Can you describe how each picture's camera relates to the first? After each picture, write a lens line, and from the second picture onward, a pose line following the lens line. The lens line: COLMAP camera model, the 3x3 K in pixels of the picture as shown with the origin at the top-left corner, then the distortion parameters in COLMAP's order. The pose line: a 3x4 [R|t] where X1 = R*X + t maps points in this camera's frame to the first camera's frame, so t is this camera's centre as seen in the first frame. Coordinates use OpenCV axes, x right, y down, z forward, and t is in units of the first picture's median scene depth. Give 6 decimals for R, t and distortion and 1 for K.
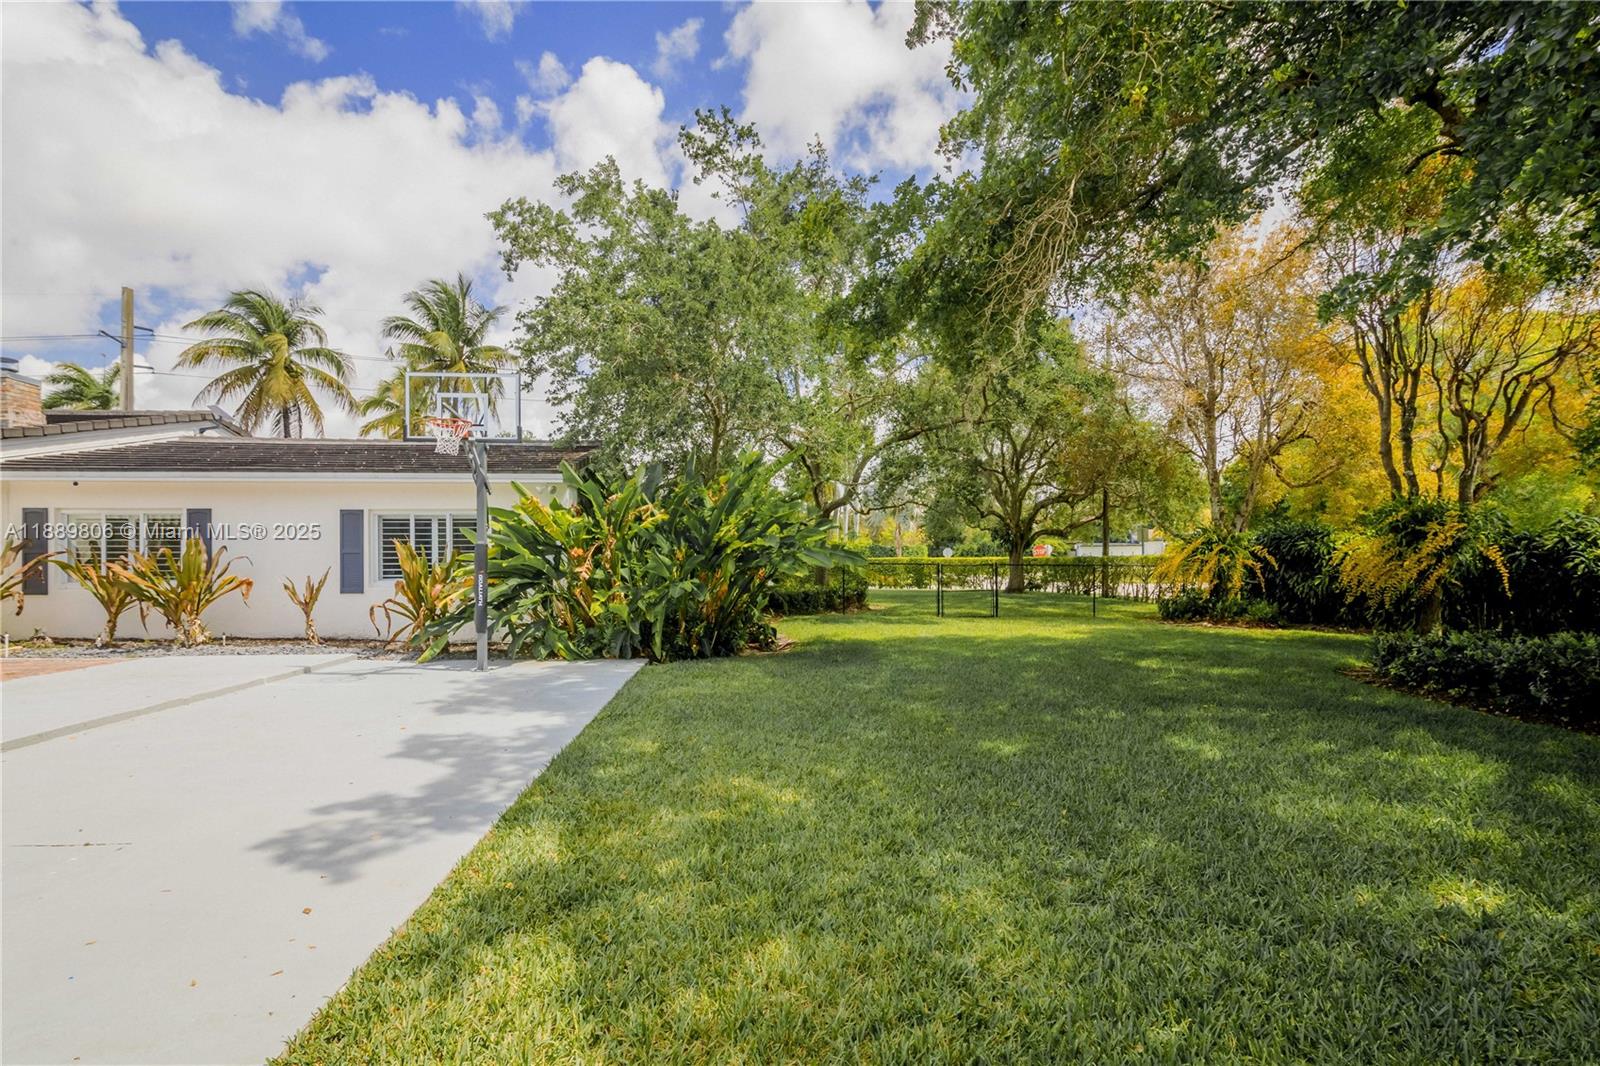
lens RADIAL K [[727.0, 0, 791.8], [0, 727.0, 533.4], [0, 0, 1]] dist [-0.001806, -0.000038]
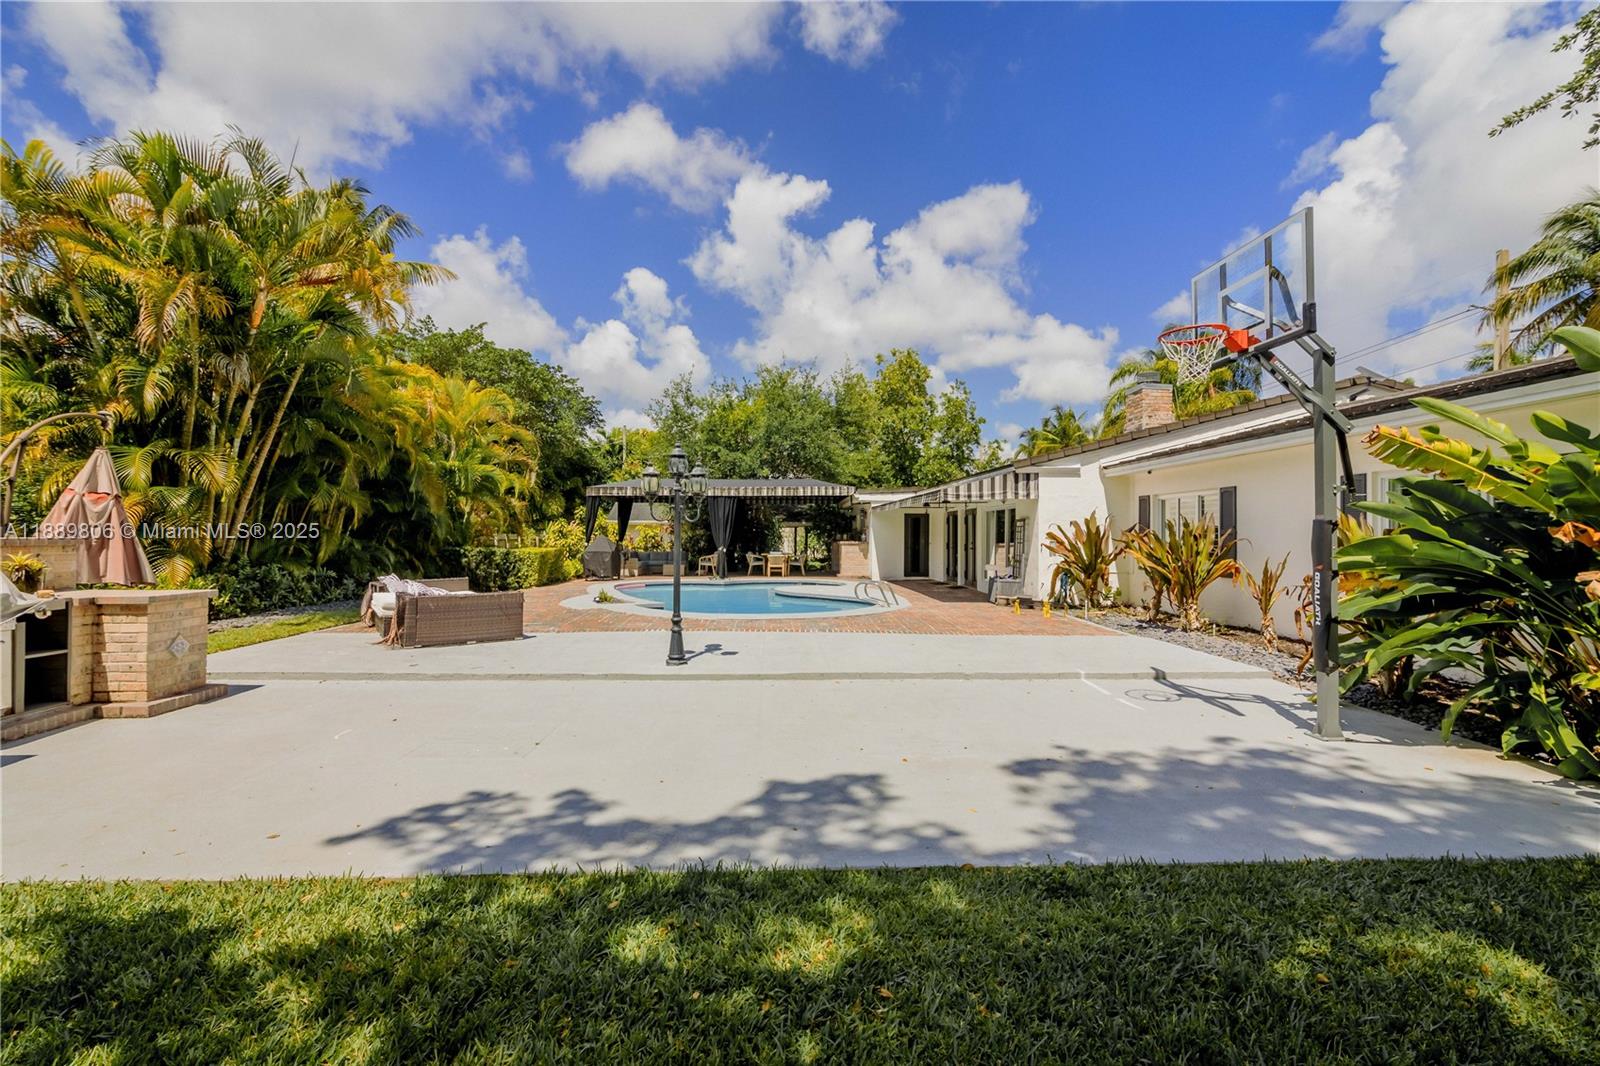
lens RADIAL K [[727.0, 0, 791.8], [0, 727.0, 533.4], [0, 0, 1]] dist [-0.001806, -0.000038]
pose [[0.001680, 0.001240, -0.999998, 0.318290], [0.025968, 0.999662, 0.001284, 0.027511], [0.999661, -0.025971, 0.001647, 1.180338]]
